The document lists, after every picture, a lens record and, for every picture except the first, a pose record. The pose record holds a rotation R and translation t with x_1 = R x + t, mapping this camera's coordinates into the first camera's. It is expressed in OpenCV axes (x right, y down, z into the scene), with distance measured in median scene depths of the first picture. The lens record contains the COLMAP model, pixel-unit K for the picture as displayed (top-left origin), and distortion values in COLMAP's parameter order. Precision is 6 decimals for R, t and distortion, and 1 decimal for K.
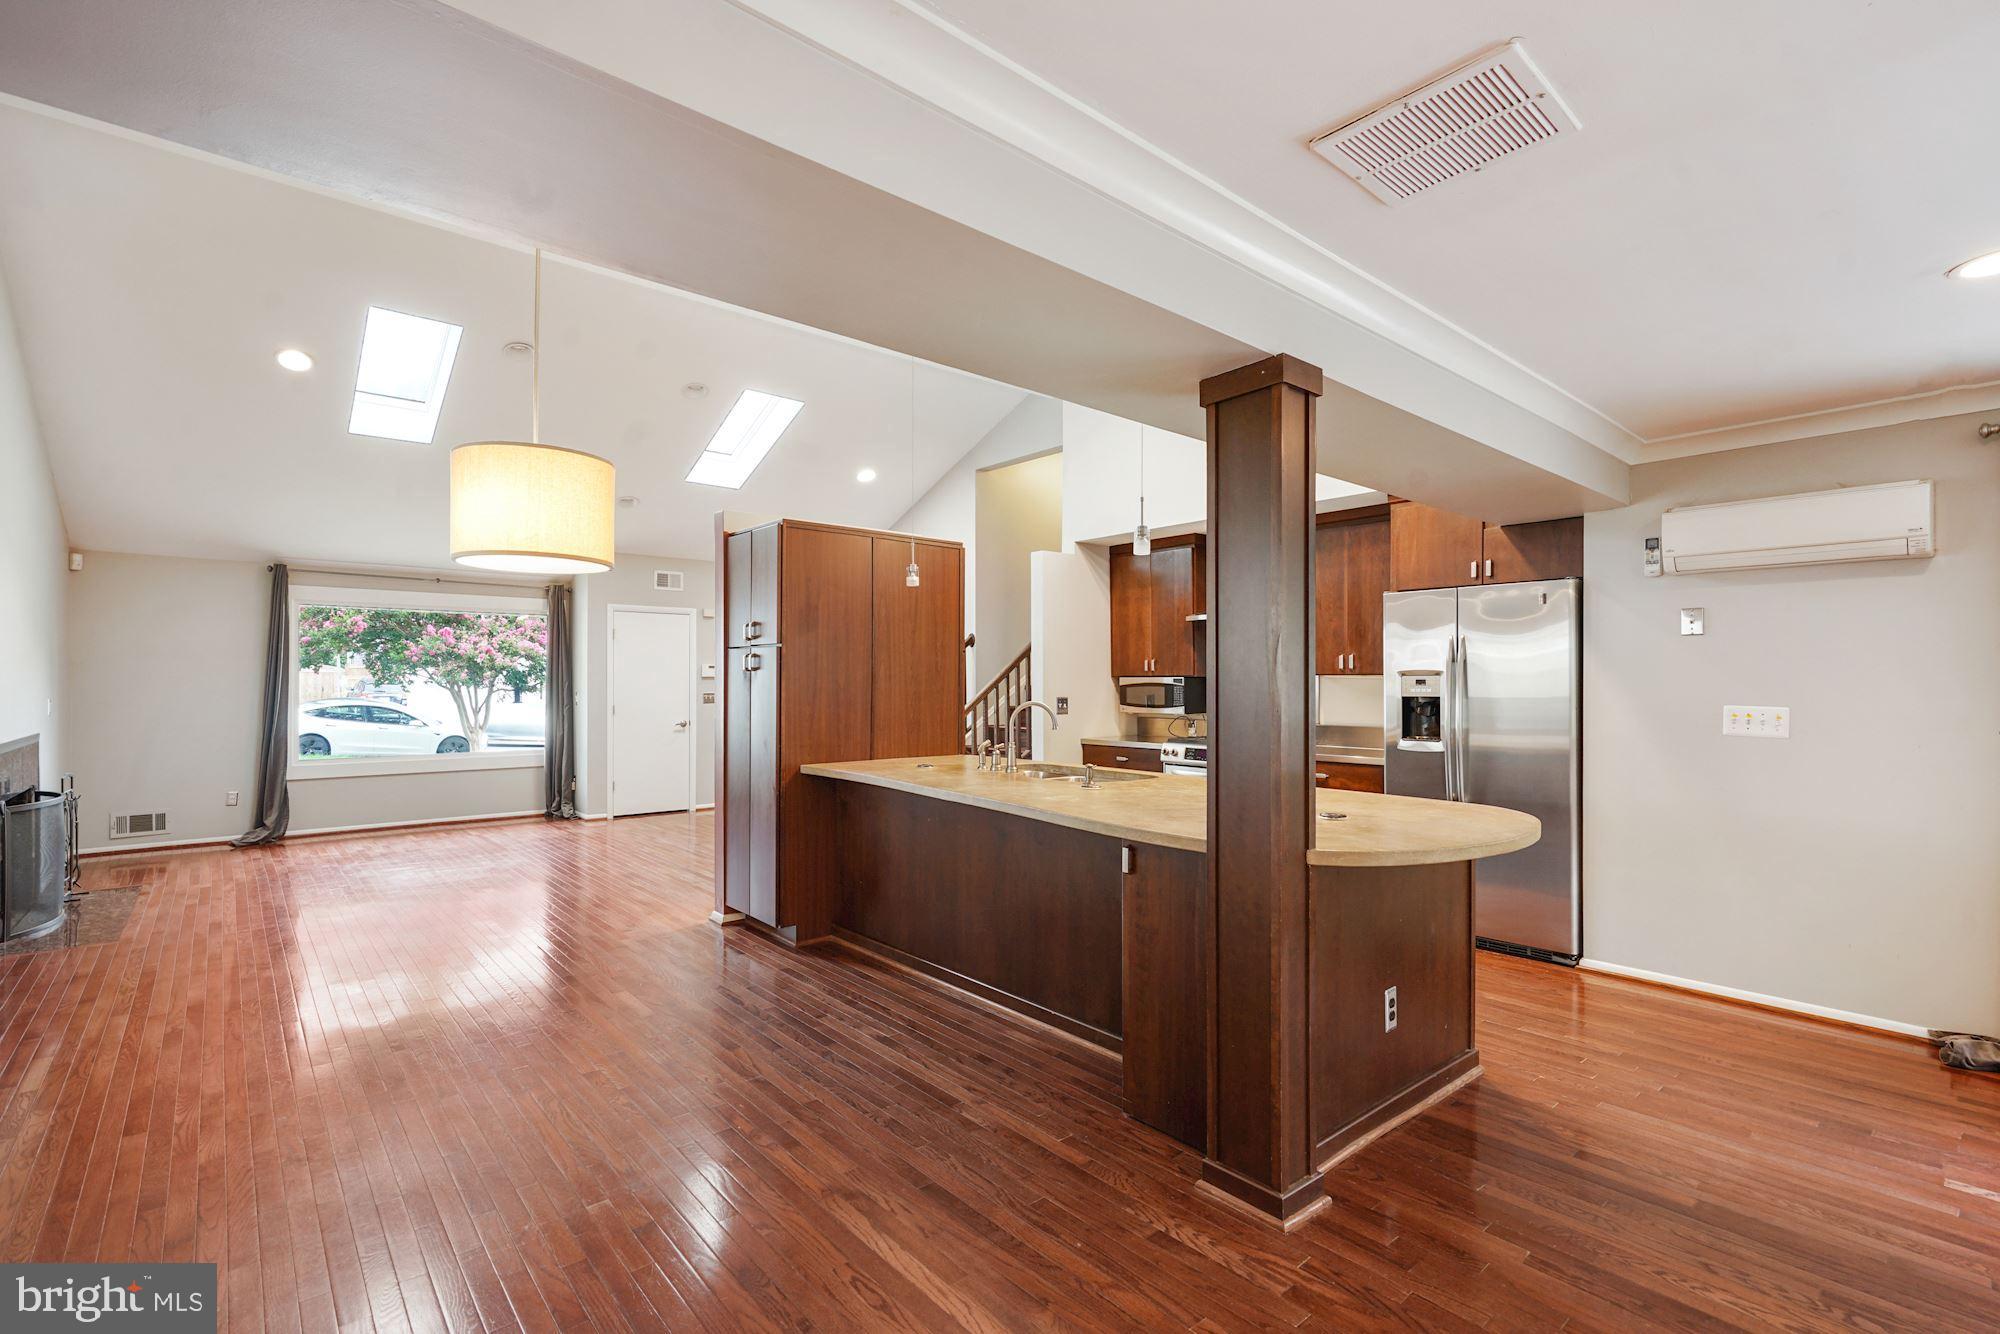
lens RADIAL K [[906.1, 0, 1000.0], [0, 906.1, 667.0], [0, 0, 1]] dist [-0.001961, 0.001064]
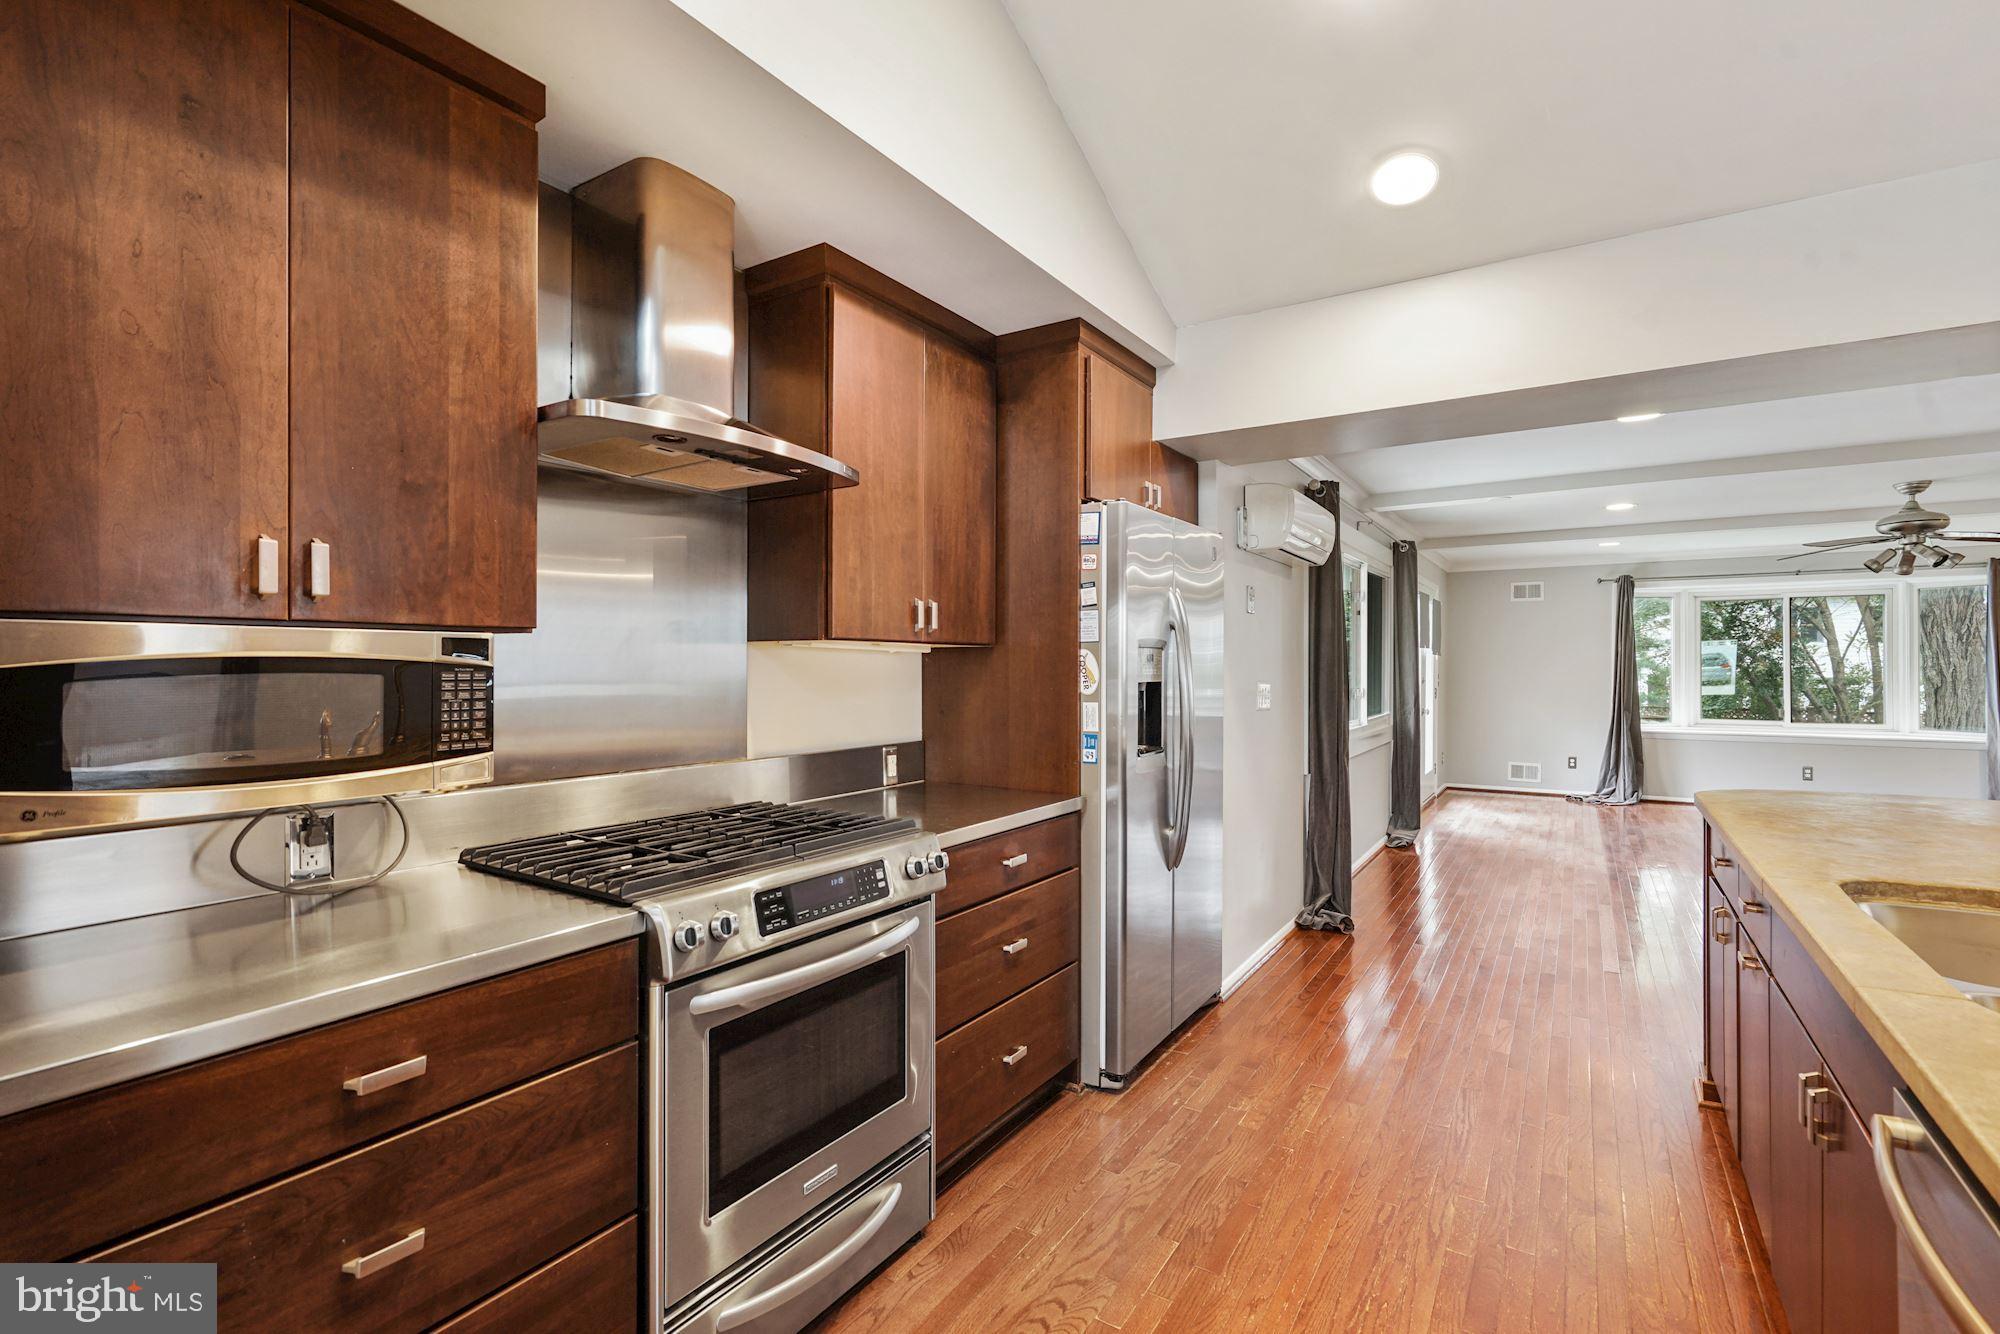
lens RADIAL K [[906.1, 0, 1000.0], [0, 906.1, 667.0], [0, 0, 1]] dist [-0.001961, 0.001064]
pose [[-0.279631, -0.003879, 0.960100, -0.083123], [-0.017356, 0.999849, -0.001015, 0.021263], [-0.959951, -0.016947, -0.279656, 1.086956]]
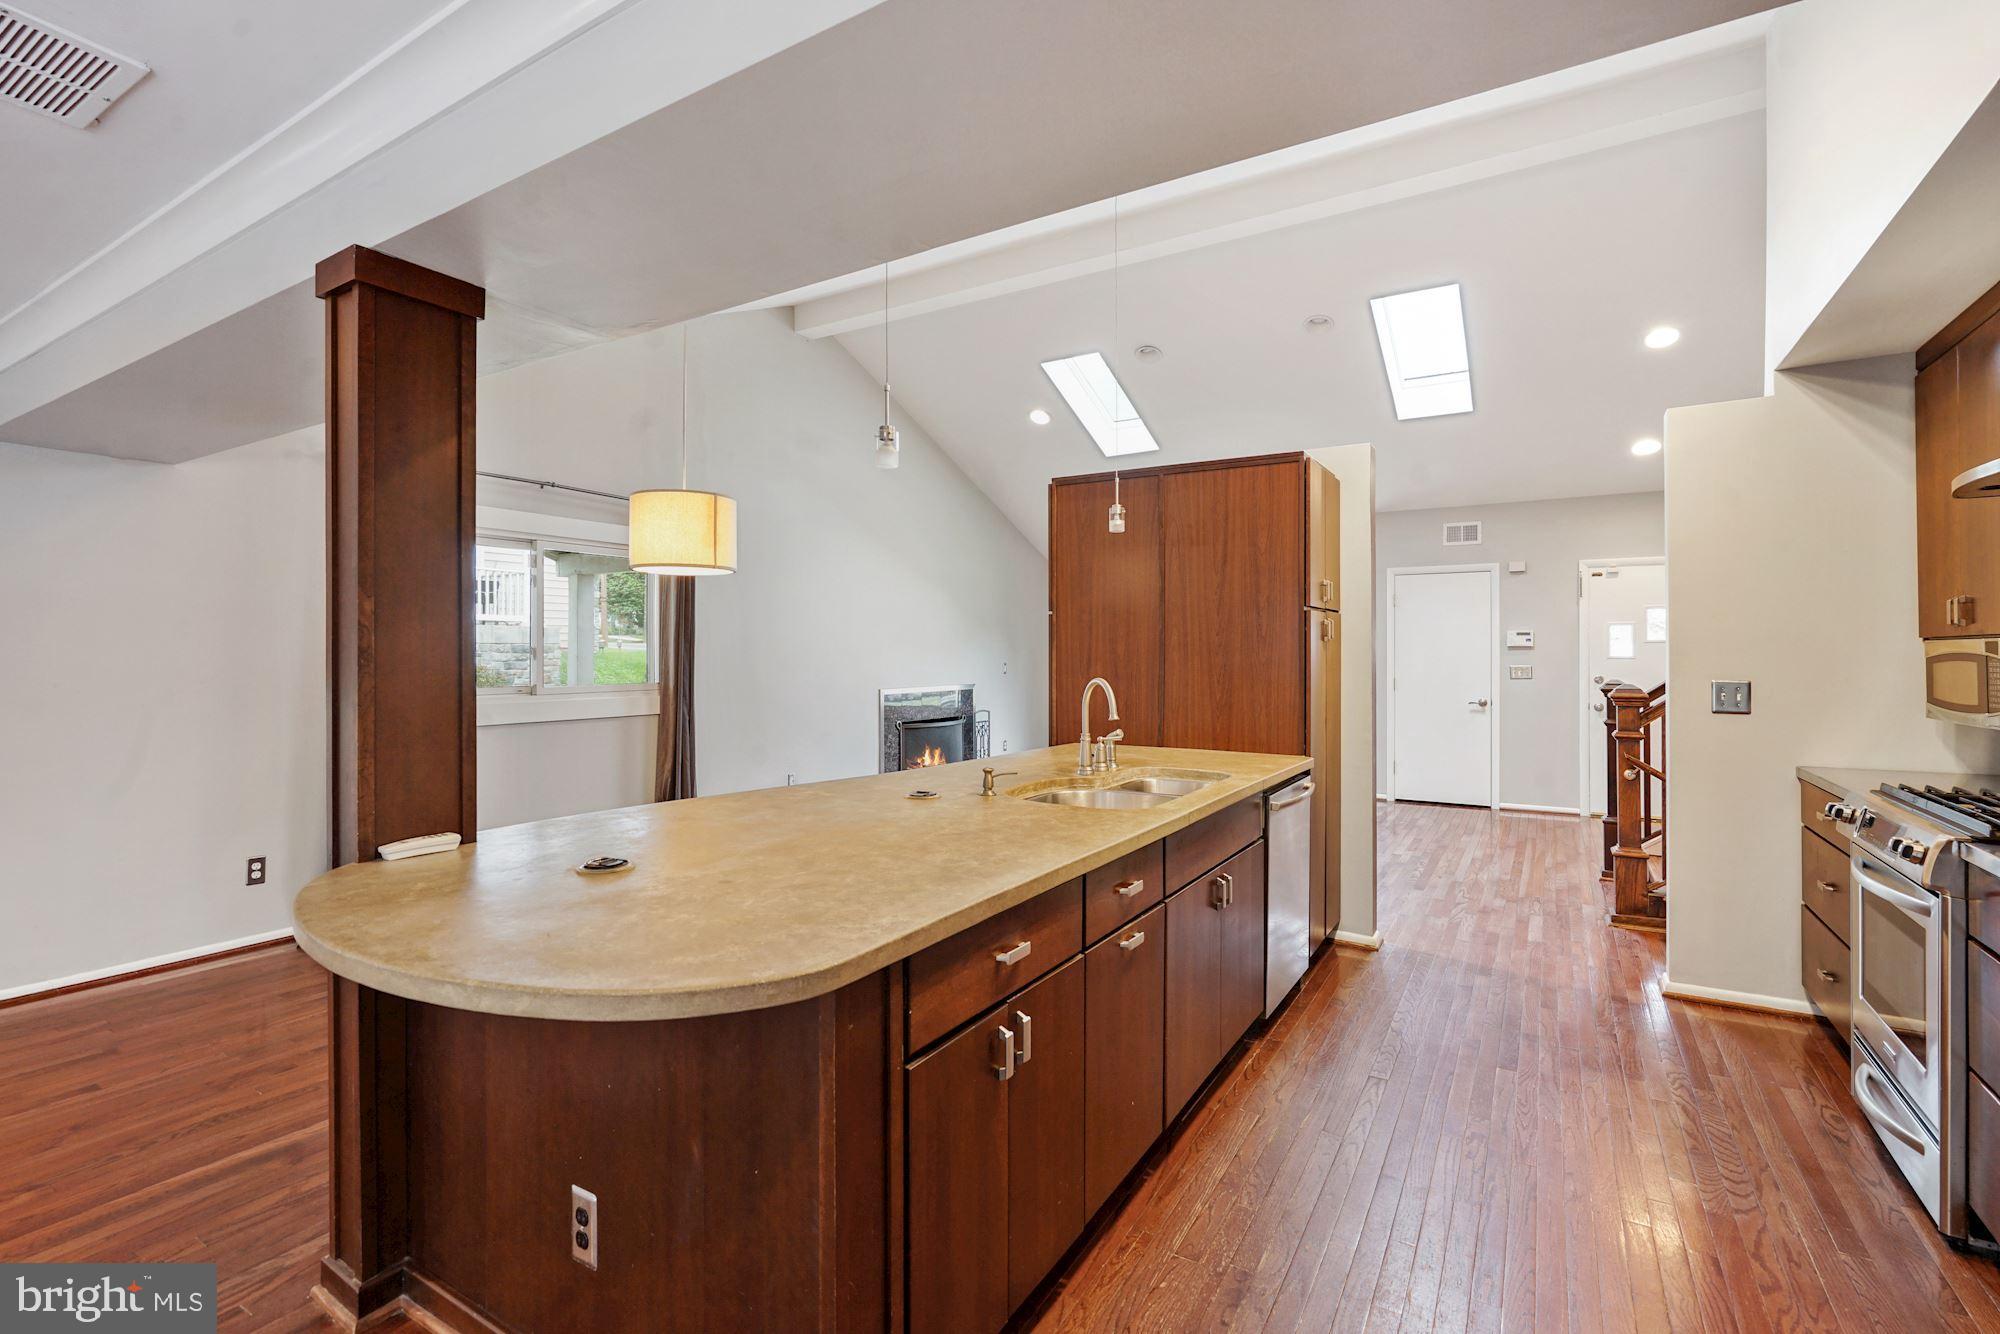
lens RADIAL K [[907.2, 0, 1000.3], [0, 907.2, 650.4], [0, 0, 1]] dist [0.001175, 0.000129]
pose [[0.306183, -0.004437, -0.951962, 0.520559], [0.015958, 0.999873, 0.000472, 0.011039], [0.951839, -0.015336, 0.306215, 0.534105]]
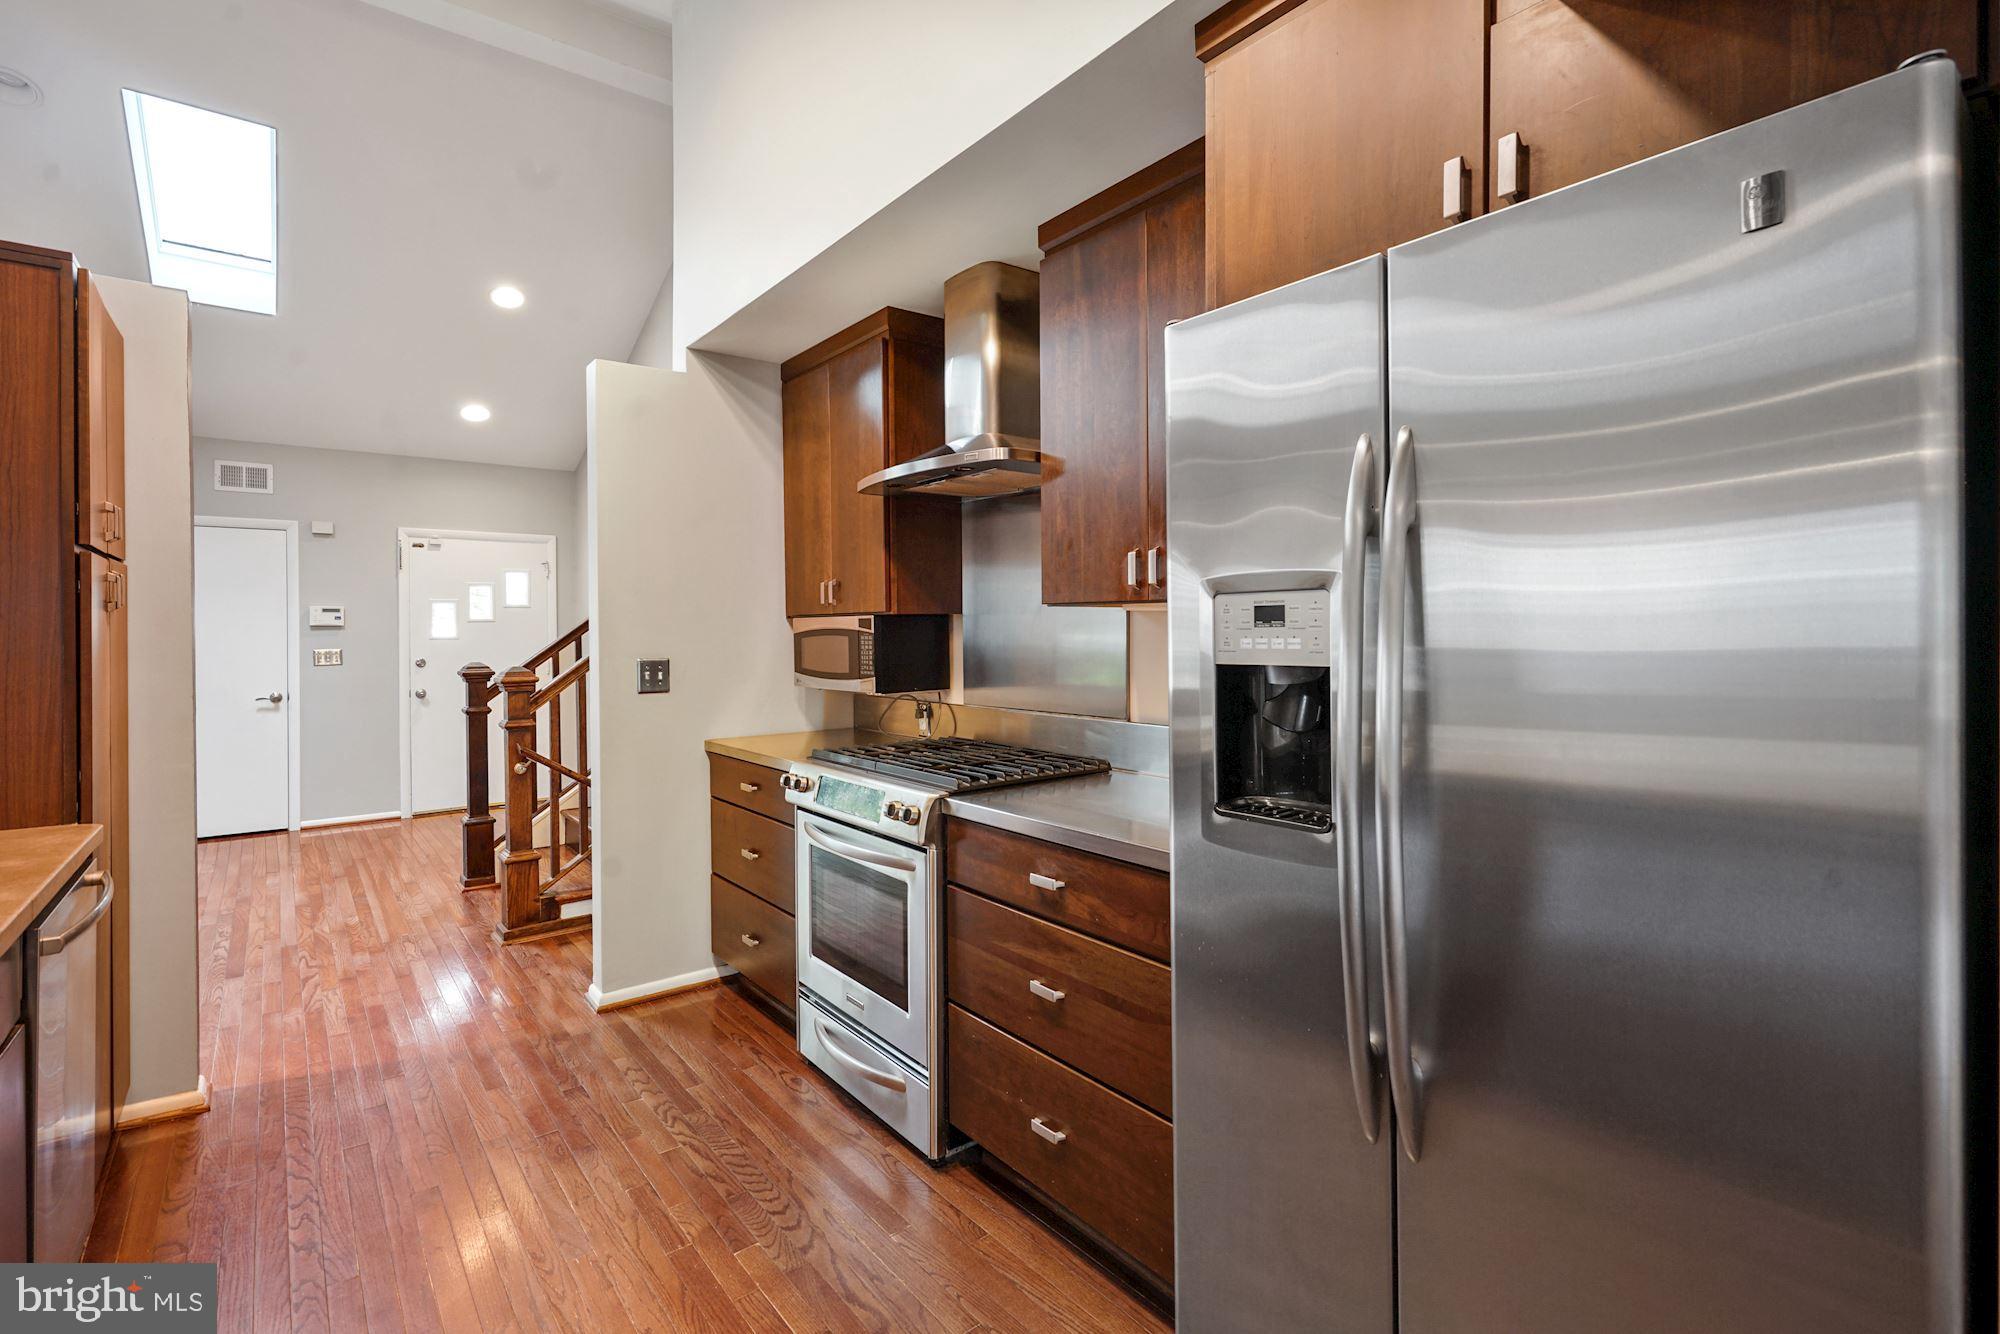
lens RADIAL K [[923.1, 0, 993.3], [0, 923.1, 631.9], [0, 0, 1]] dist [-0.002445, 0.000351]
pose [[0.998649, -0.009445, -0.051094, 0.337110], [0.010400, 0.999775, 0.018461, 0.013474], [0.050908, -0.018967, 0.998523, 0.605484]]
